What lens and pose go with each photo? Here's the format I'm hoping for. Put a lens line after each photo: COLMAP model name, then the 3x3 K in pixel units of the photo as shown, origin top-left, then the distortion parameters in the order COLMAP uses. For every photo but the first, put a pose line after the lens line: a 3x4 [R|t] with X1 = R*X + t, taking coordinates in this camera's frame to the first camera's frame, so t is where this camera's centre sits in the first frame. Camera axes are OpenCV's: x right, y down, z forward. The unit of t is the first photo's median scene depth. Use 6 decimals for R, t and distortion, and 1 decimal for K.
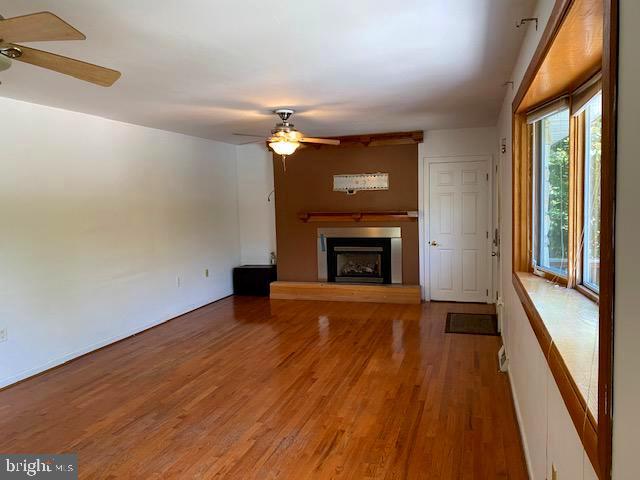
lens RADIAL K [[486.8, 0, 317.2], [0, 486.8, 239.4], [0, 0, 1]] dist [0.039241, -0.015061]
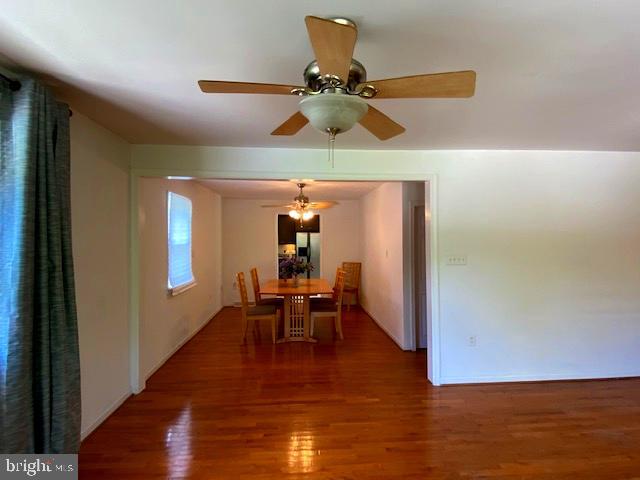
lens RADIAL K [[337.8, 0, 320.4], [0, 337.8, 235.4], [0, 0, 1]] dist [-0.012958, -0.003614]
pose [[0.361180, 0.006477, -0.932474, 0.011315], [-0.084461, 0.996093, -0.025795, -0.014193], [0.928663, 0.088074, 0.360316, 0.245289]]
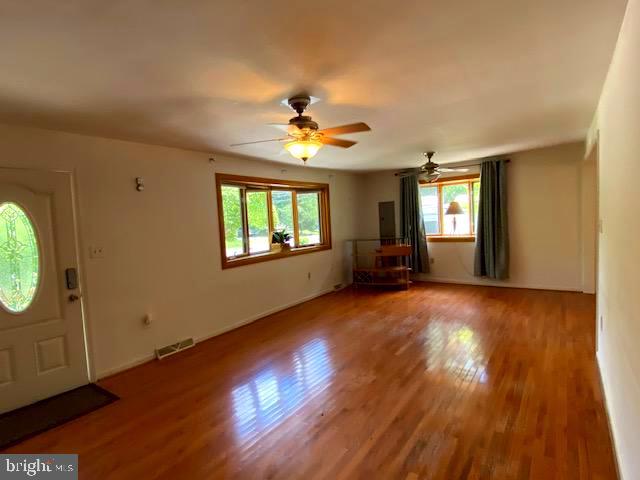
lens RADIAL K [[337.8, 0, 319.6], [0, 337.8, 241.3], [0, 0, 1]] dist [-0.012958, -0.003614]
pose [[-0.949218, 0.058603, 0.309114, -0.237527], [0.105269, 0.985029, 0.136512, -0.103828], [-0.296487, 0.162120, -0.941176, 1.434276]]
